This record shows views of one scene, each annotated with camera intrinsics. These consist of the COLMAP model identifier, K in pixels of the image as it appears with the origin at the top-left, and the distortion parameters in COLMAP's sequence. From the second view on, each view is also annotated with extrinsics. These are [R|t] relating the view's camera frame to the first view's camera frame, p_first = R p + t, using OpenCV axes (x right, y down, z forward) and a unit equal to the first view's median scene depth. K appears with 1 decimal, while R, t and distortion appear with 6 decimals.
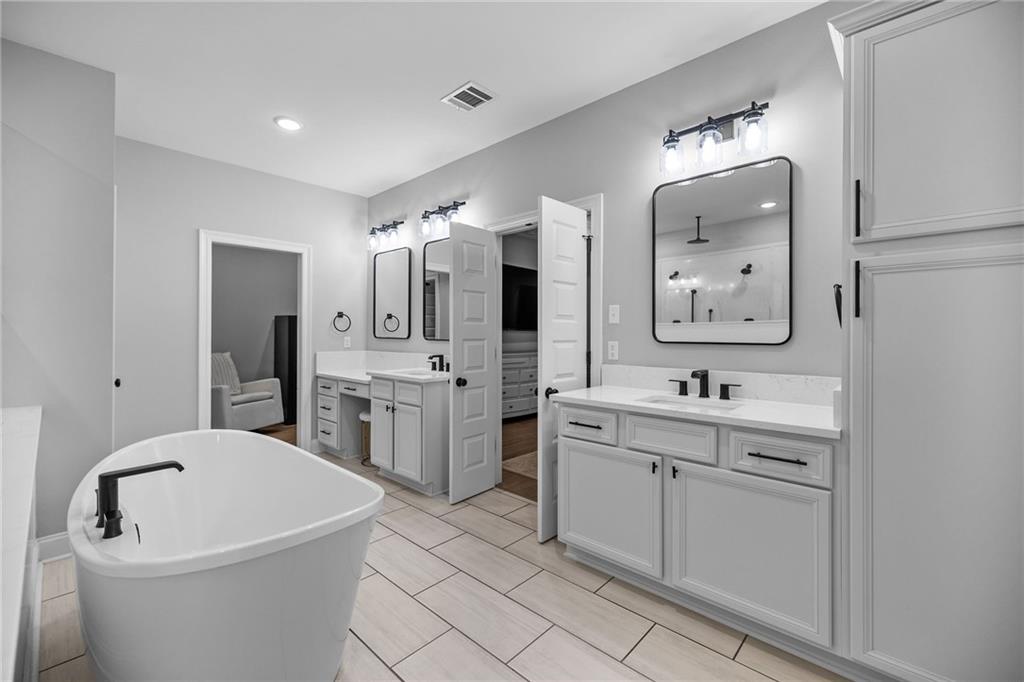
lens RADIAL K [[428.8, 0, 513.3], [0, 428.8, 337.7], [0, 0, 1]] dist [-0.010330, 0.000185]
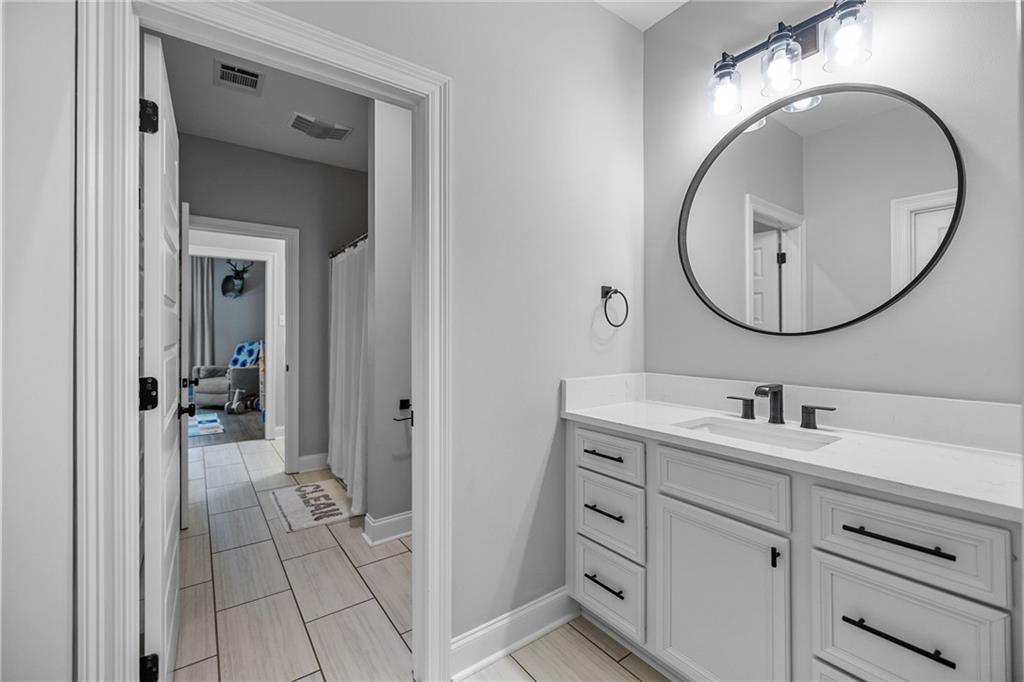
lens RADIAL K [[428.8, 0, 513.7], [0, 428.8, 335.1], [0, 0, 1]] dist [-0.010330, 0.000185]
pose [[0.984462, -0.000337, -0.175597, 0.149381], [-0.002737, 0.999847, -0.017264, 0.008205], [0.175576, 0.017477, 0.984311, 0.242715]]
